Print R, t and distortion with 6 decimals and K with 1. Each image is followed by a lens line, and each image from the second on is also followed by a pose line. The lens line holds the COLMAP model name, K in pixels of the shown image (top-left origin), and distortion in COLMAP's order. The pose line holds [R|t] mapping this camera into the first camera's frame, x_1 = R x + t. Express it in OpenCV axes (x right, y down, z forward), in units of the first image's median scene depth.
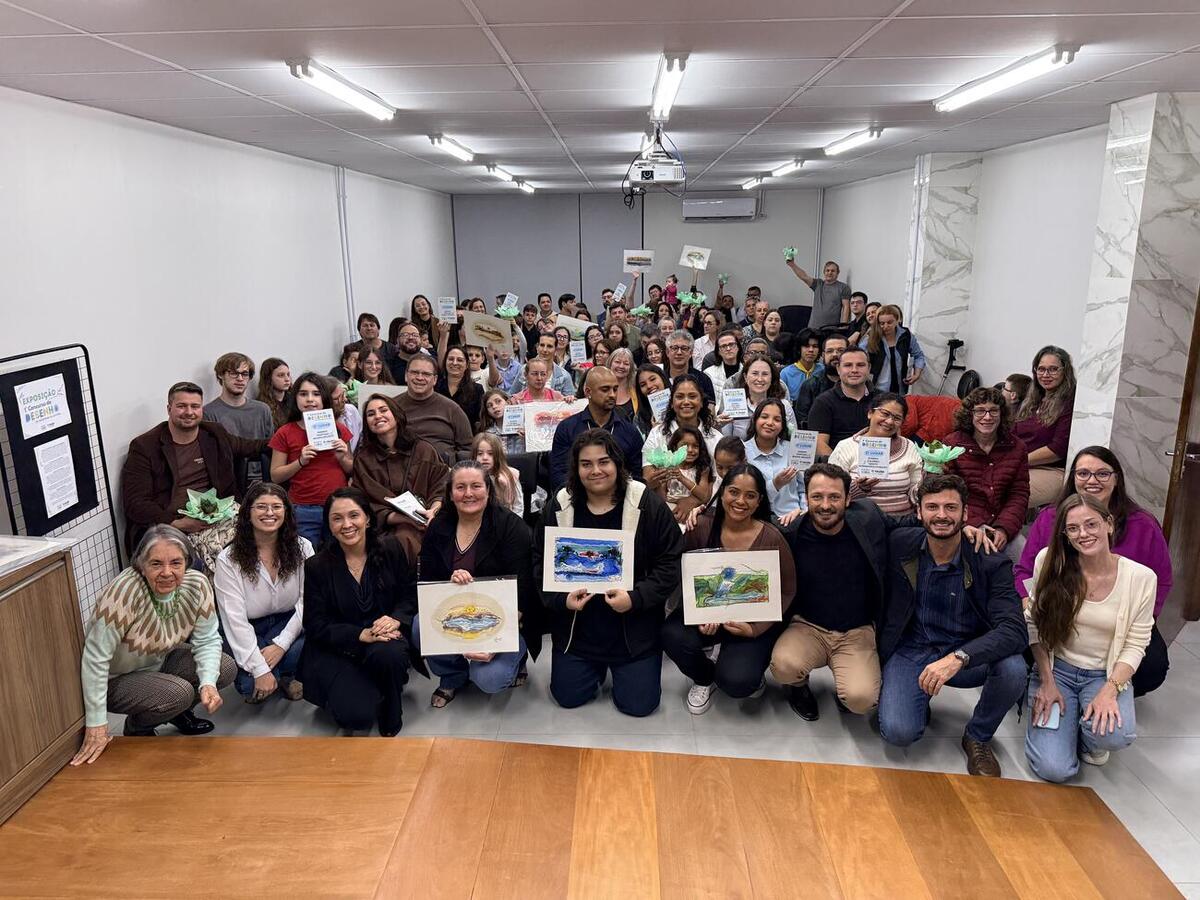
lens RADIAL K [[857.5, 0, 603.4], [0, 857.5, 449.8], [0, 0, 1]] dist [0.027446, -0.020778]
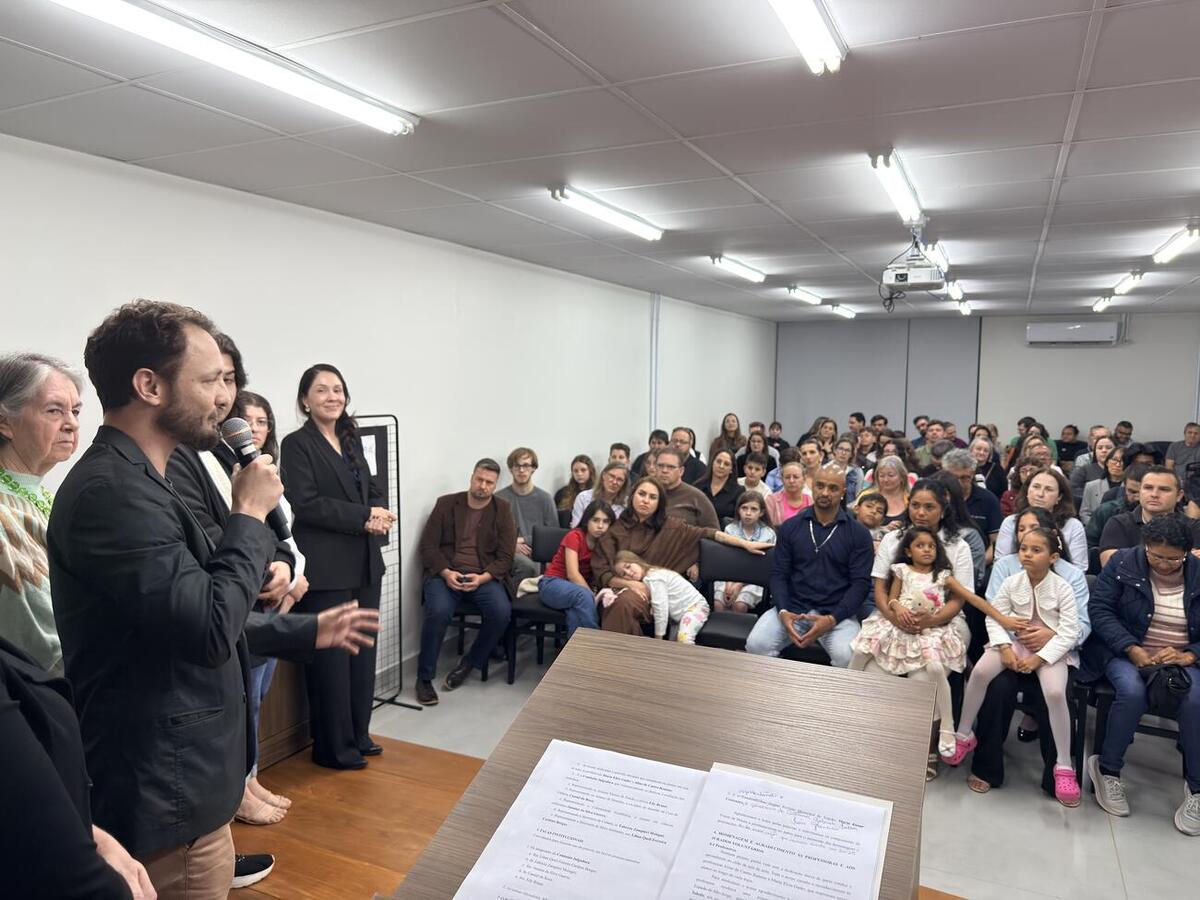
lens RADIAL K [[857.5, 0, 602.9], [0, 857.5, 449.3], [0, 0, 1]] dist [0.027446, -0.020778]
pose [[0.915957, 0.047878, -0.398411, 0.138509], [-0.109786, 0.984875, -0.134046, 0.047895], [0.385967, 0.166521, 0.907359, -0.011522]]
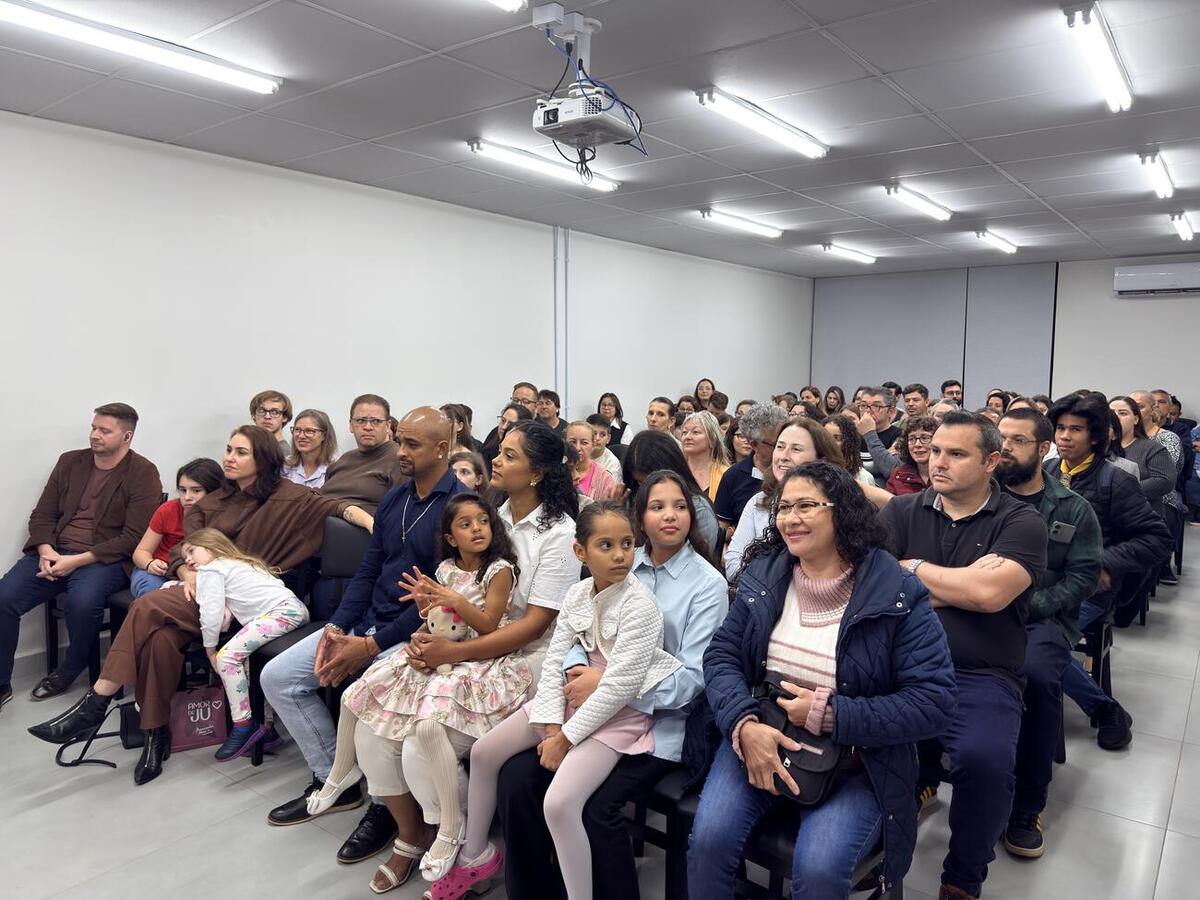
lens RADIAL K [[857.5, 0, 602.4], [0, 857.5, 460.8], [0, 0, 1]] dist [0.027446, -0.020778]
pose [[0.820049, 0.075601, -0.567278, 0.454447], [-0.147769, 0.985595, -0.082262, -0.019700], [0.552887, 0.151285, 0.819408, 0.518294]]
